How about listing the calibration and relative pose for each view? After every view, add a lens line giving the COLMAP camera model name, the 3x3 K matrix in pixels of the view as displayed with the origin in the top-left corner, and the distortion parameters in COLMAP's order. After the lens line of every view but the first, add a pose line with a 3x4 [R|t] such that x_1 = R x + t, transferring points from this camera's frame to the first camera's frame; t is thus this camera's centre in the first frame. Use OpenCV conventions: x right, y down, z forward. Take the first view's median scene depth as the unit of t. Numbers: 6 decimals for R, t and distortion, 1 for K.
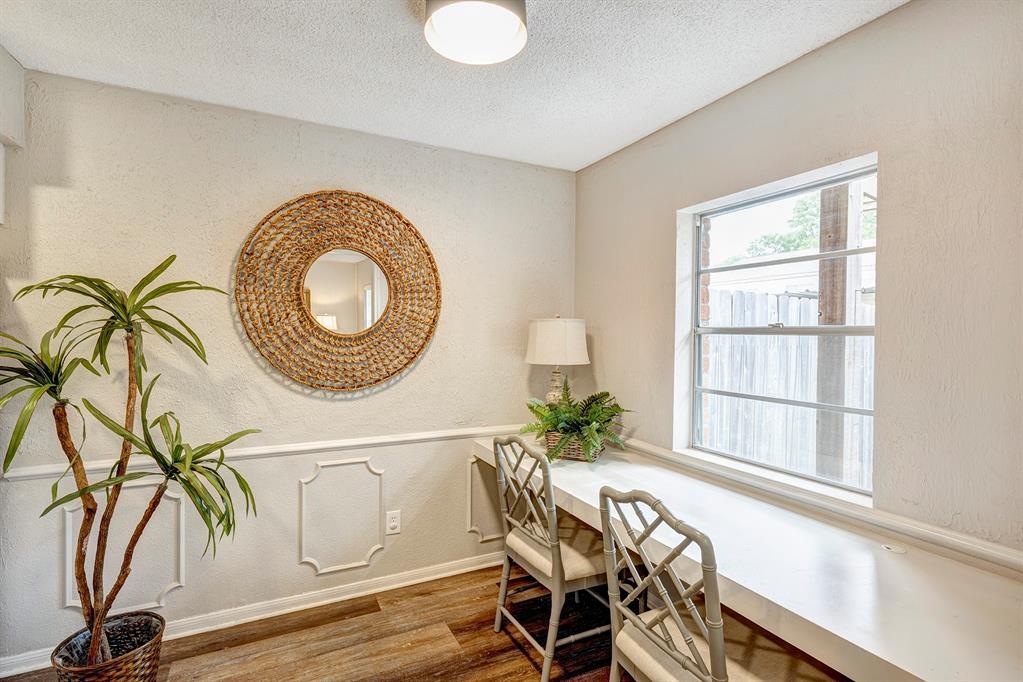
lens RADIAL K [[501.3, 0, 510.4], [0, 501.3, 340.1], [0, 0, 1]] dist [0.000294, -0.000006]
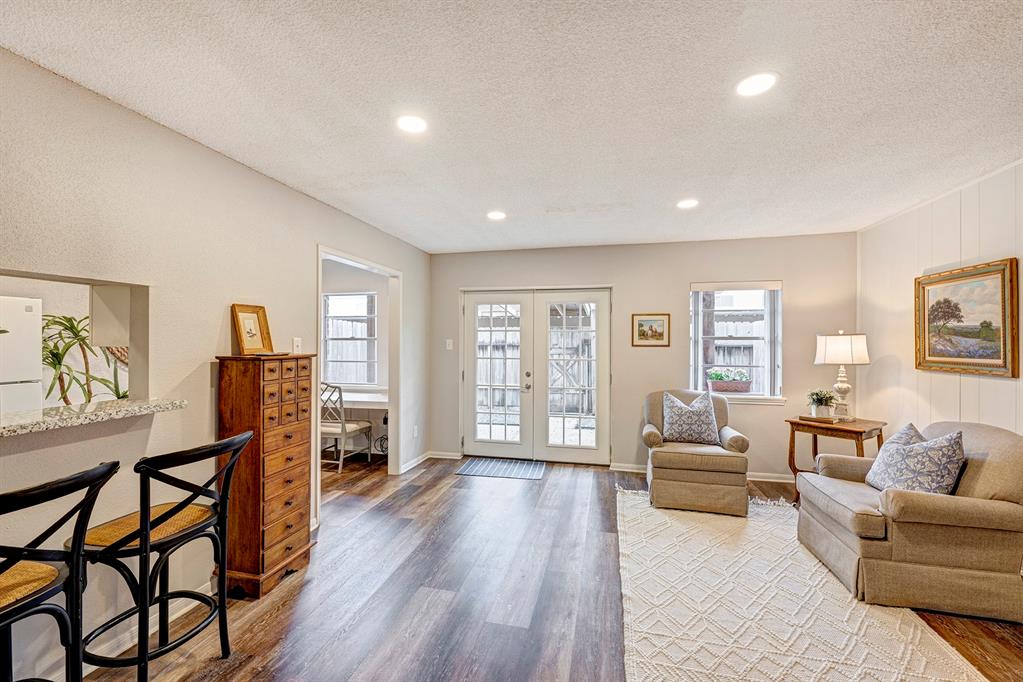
lens RADIAL K [[413.4, 0, 534.9], [0, 413.4, 345.0], [0, 0, 1]] dist [0.004360, 0.000462]
pose [[0.608682, -0.005977, 0.793392, -0.751258], [0.014641, 0.999886, -0.003700, 0.042257], [-0.793279, 0.013868, 0.608700, -1.324801]]
